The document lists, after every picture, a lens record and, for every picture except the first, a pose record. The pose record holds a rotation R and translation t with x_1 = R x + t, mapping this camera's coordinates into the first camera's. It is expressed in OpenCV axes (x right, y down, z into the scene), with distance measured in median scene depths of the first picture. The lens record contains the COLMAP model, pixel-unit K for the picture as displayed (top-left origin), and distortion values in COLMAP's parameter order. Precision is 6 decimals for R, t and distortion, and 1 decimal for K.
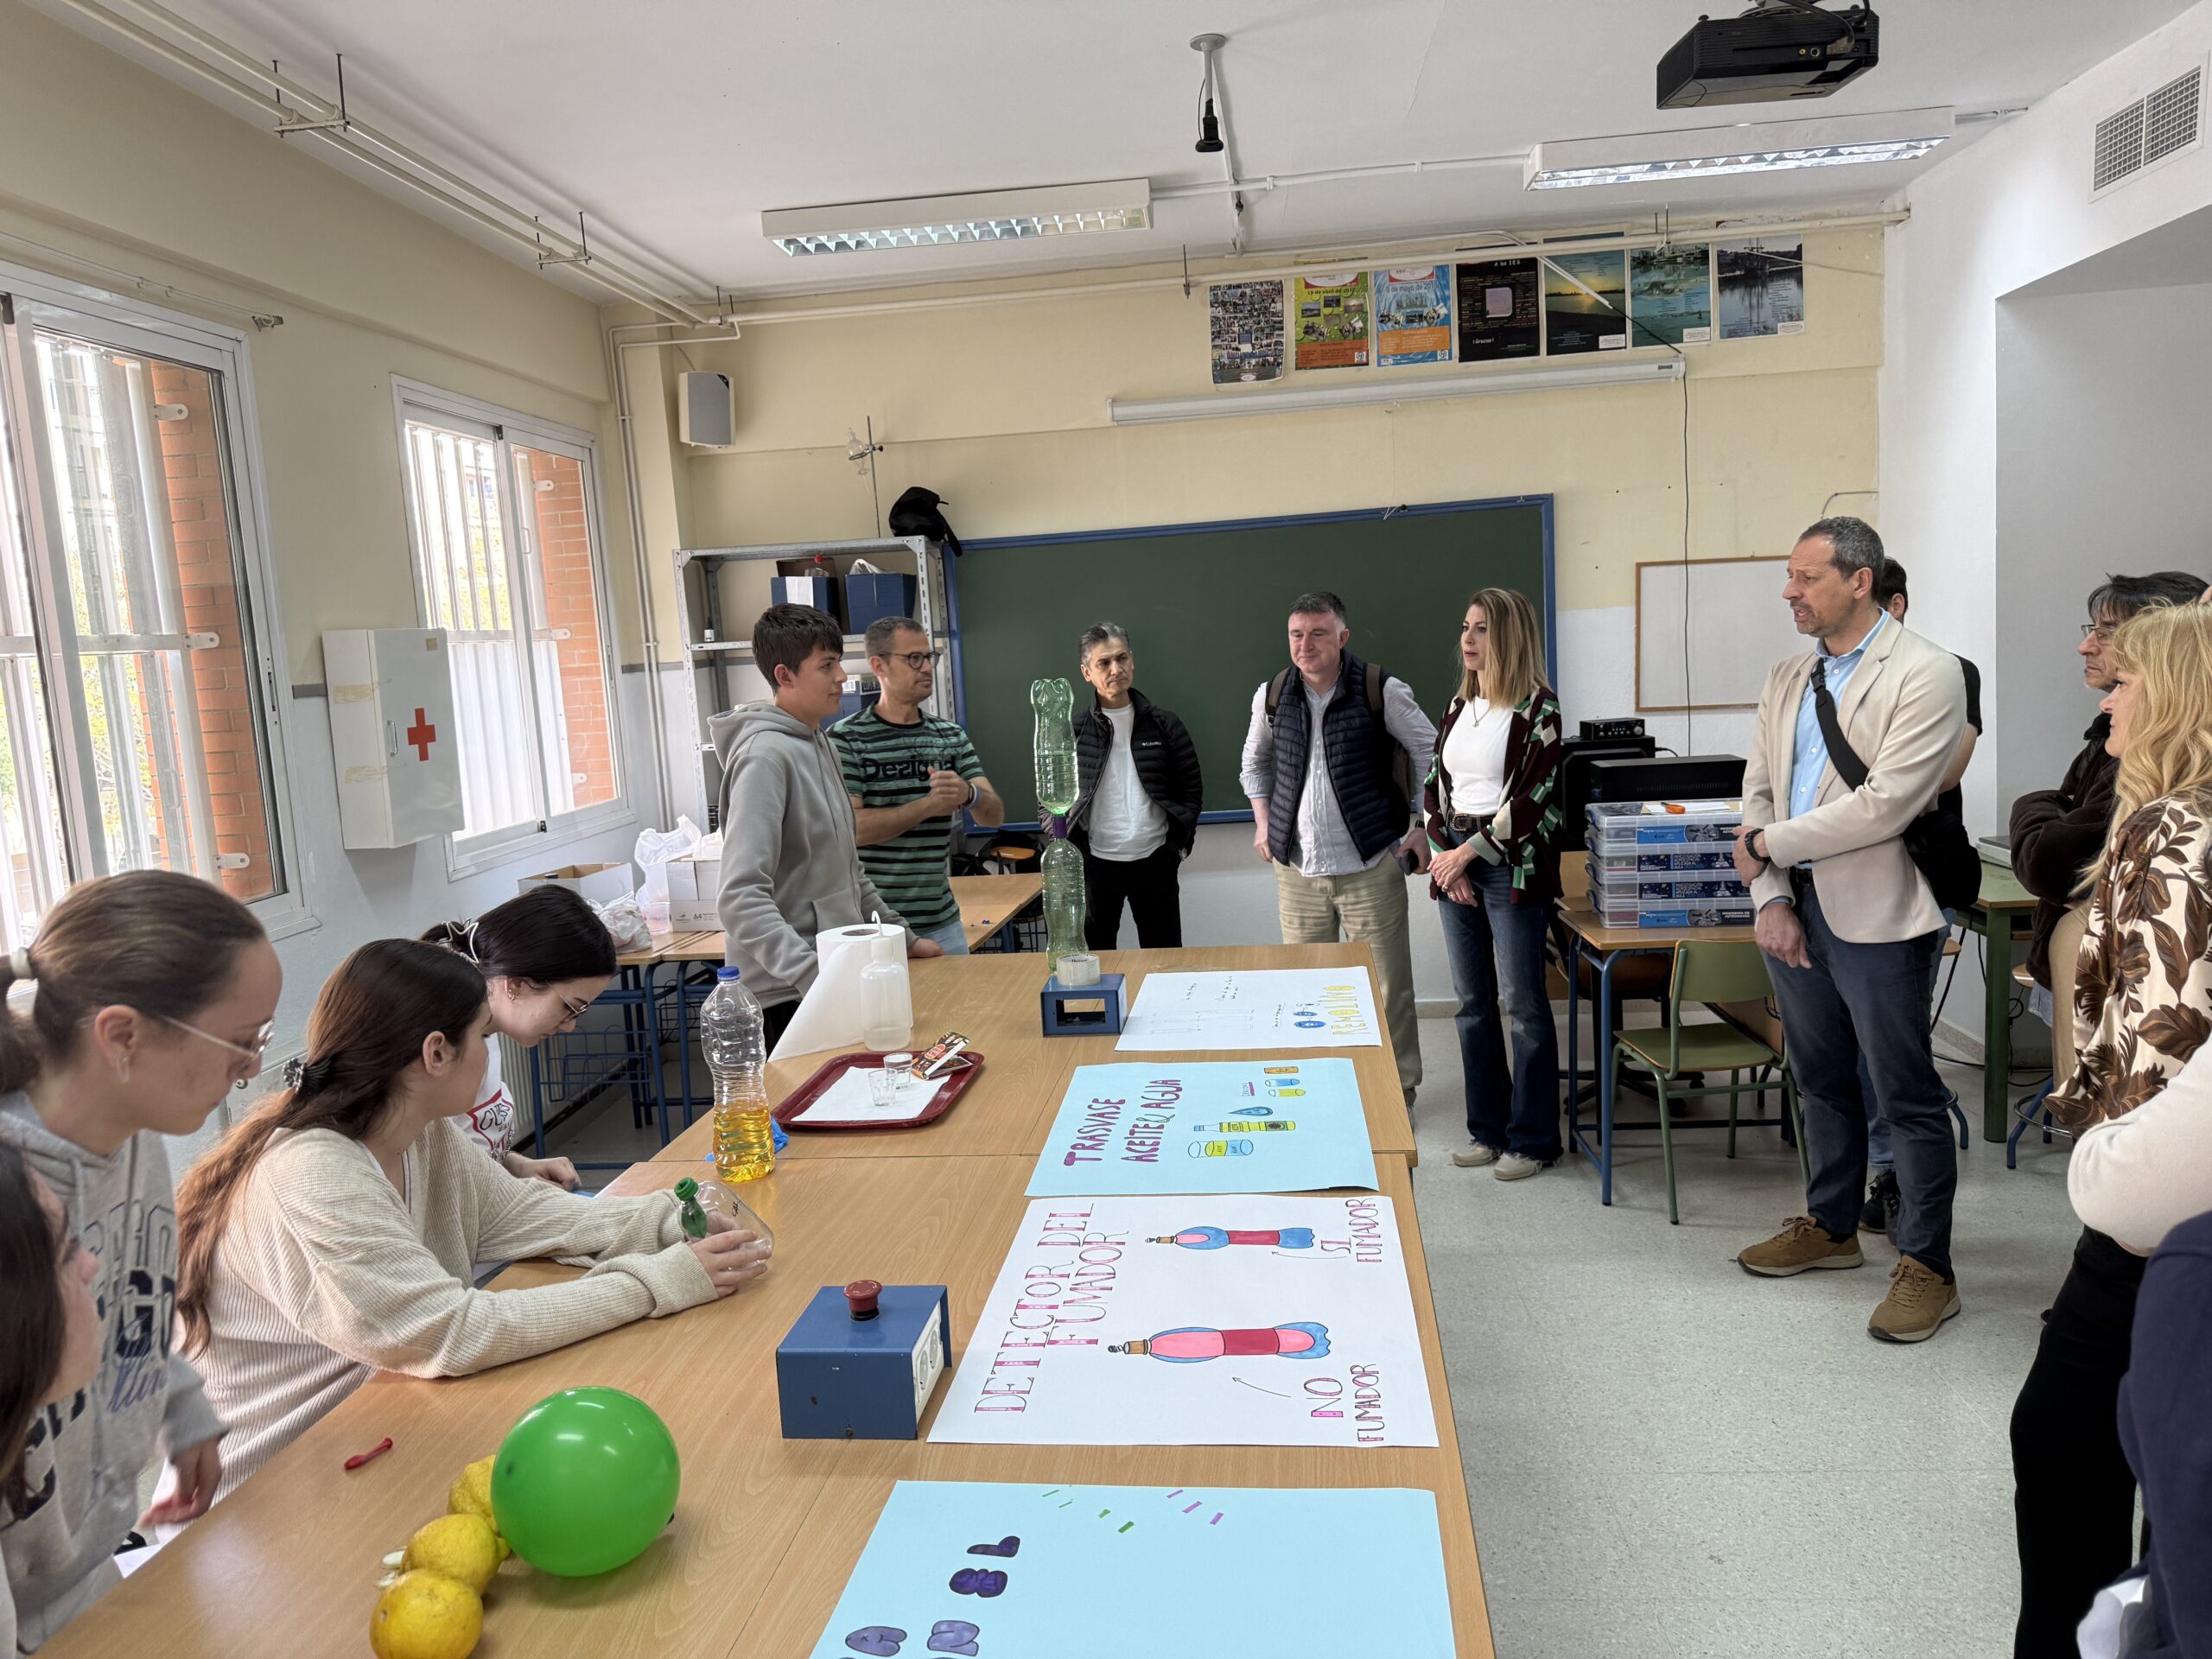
lens RADIAL K [[1562.3, 0, 1111.5], [0, 1562.3, 831.7], [0, 0, 1]] dist [0.049153, -0.053979]
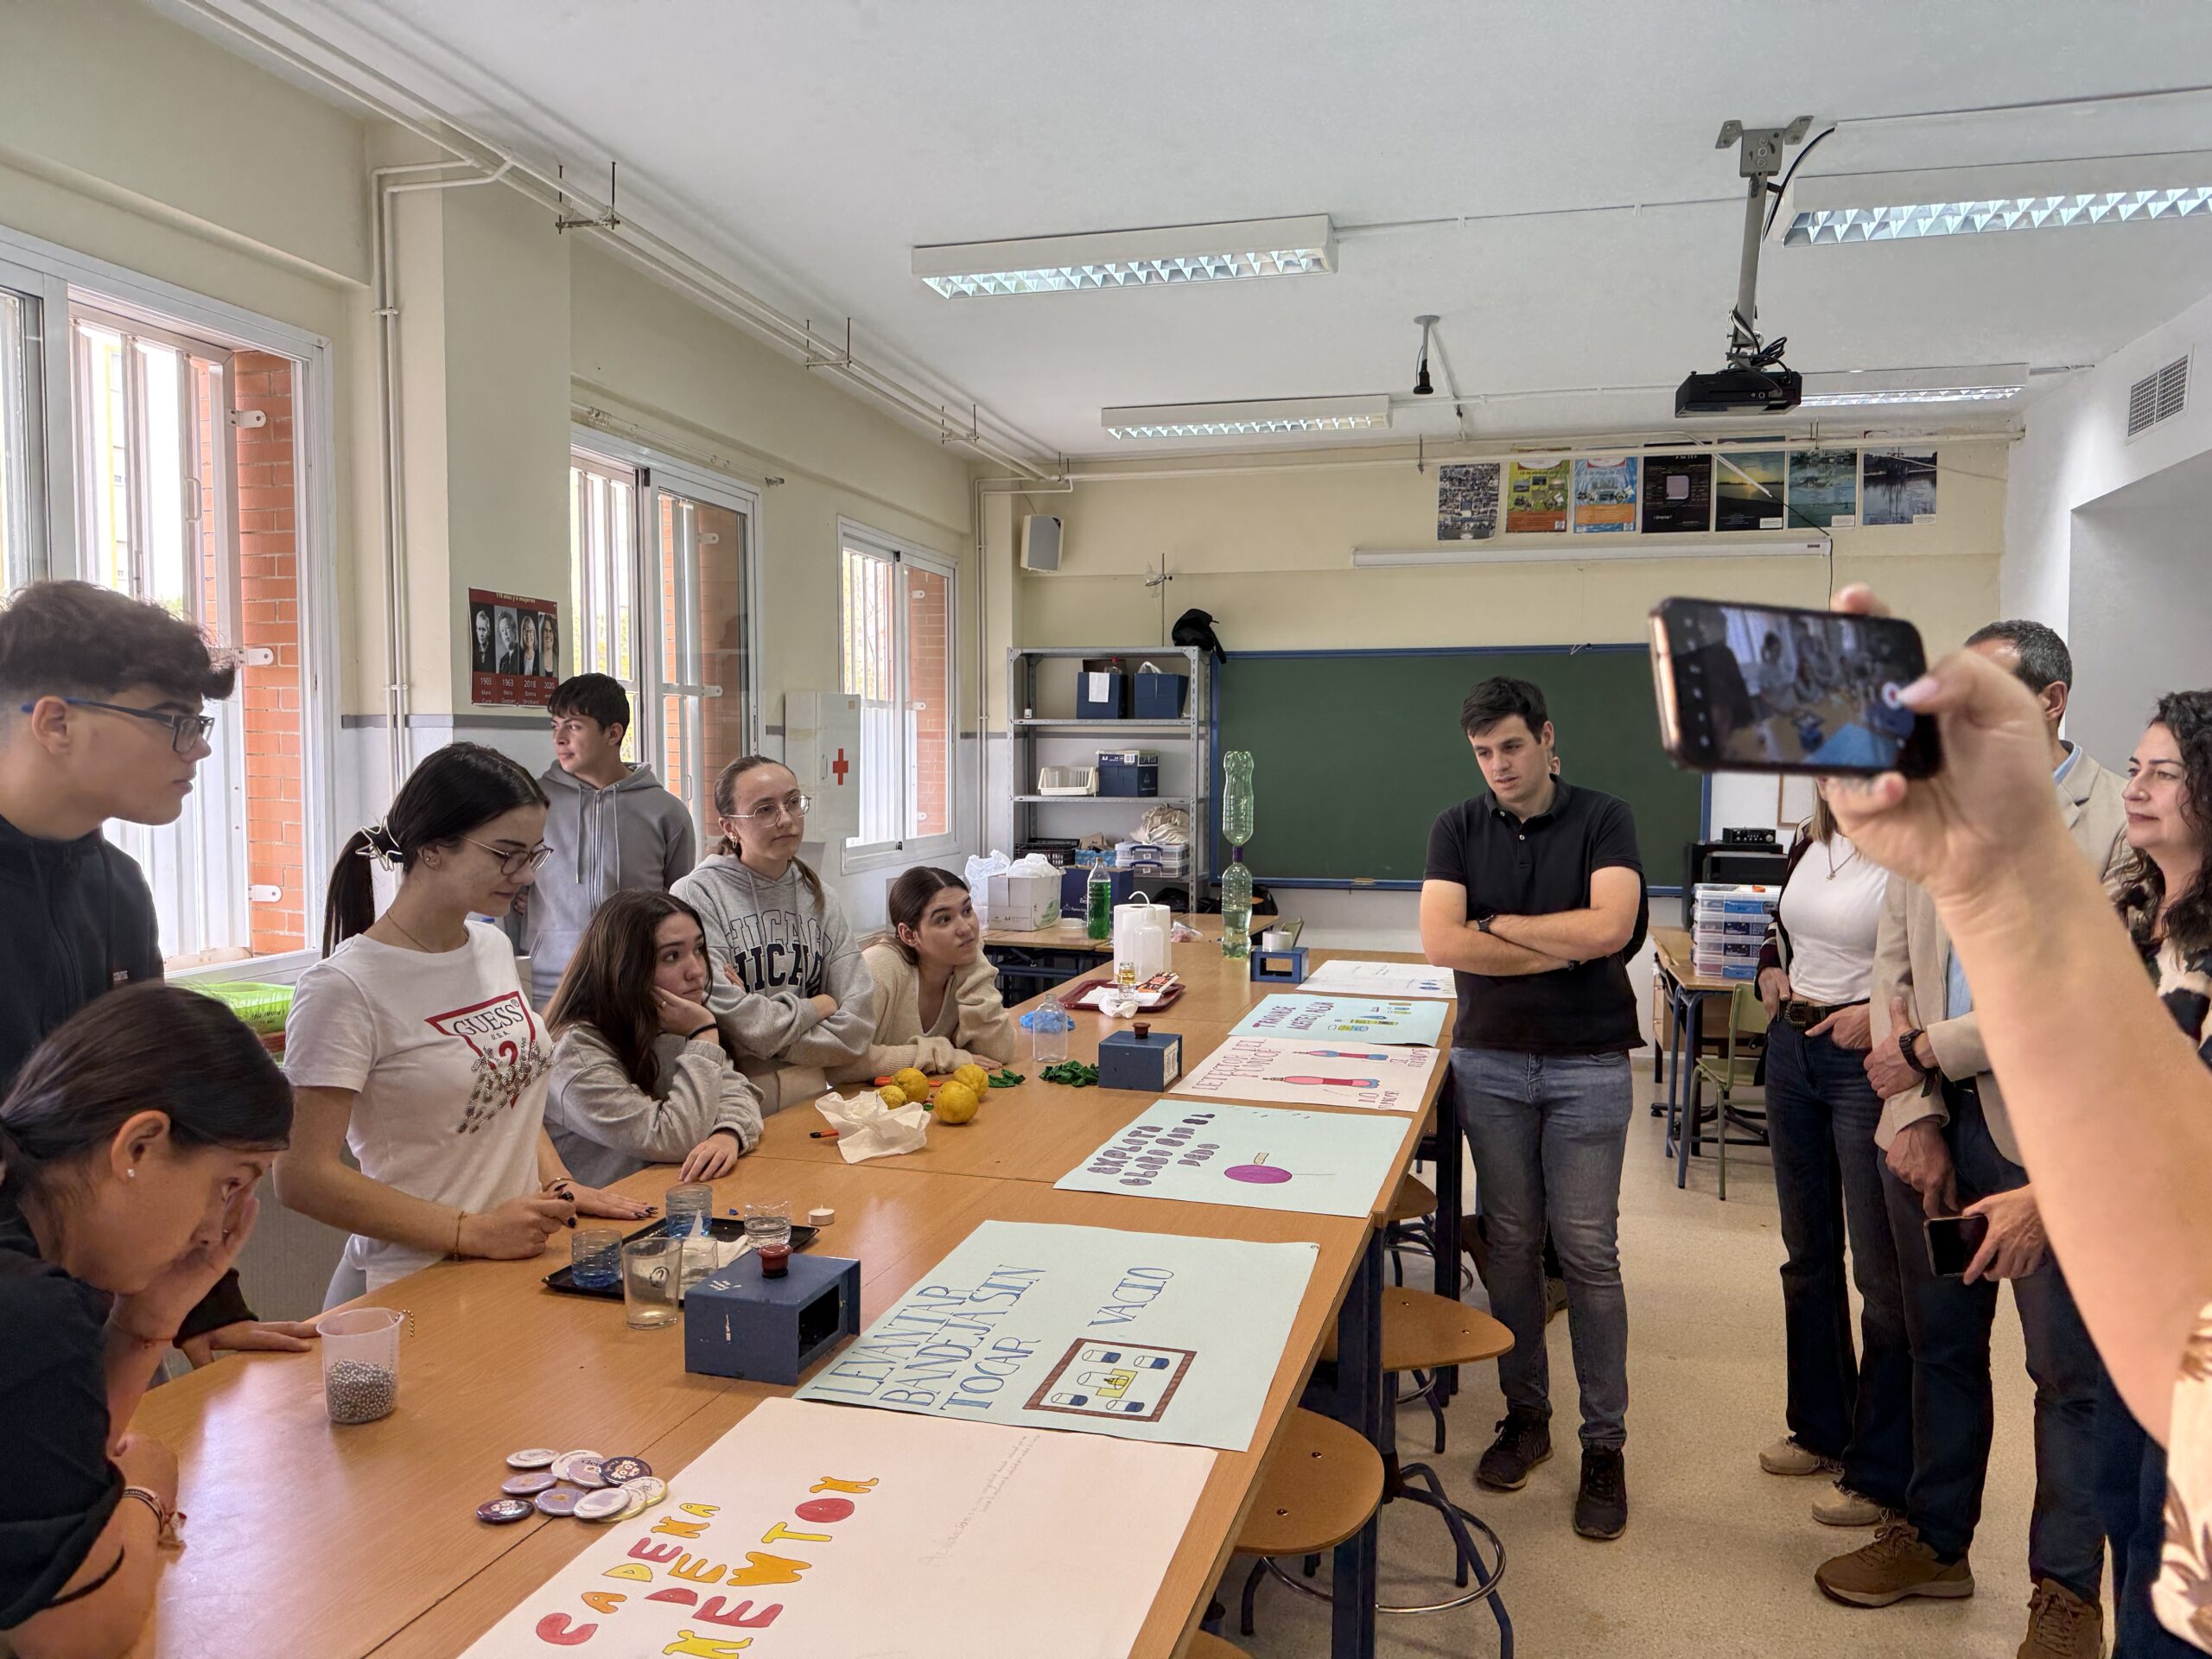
lens RADIAL K [[1562.3, 0, 1105.0], [0, 1562.3, 829.5], [0, 0, 1]] dist [0.049153, -0.053979]
pose [[0.983293, 0.076635, -0.165114, 0.029547], [-0.087911, 0.994191, -0.062093, 0.048209], [0.159396, 0.075571, 0.984318, -0.274788]]
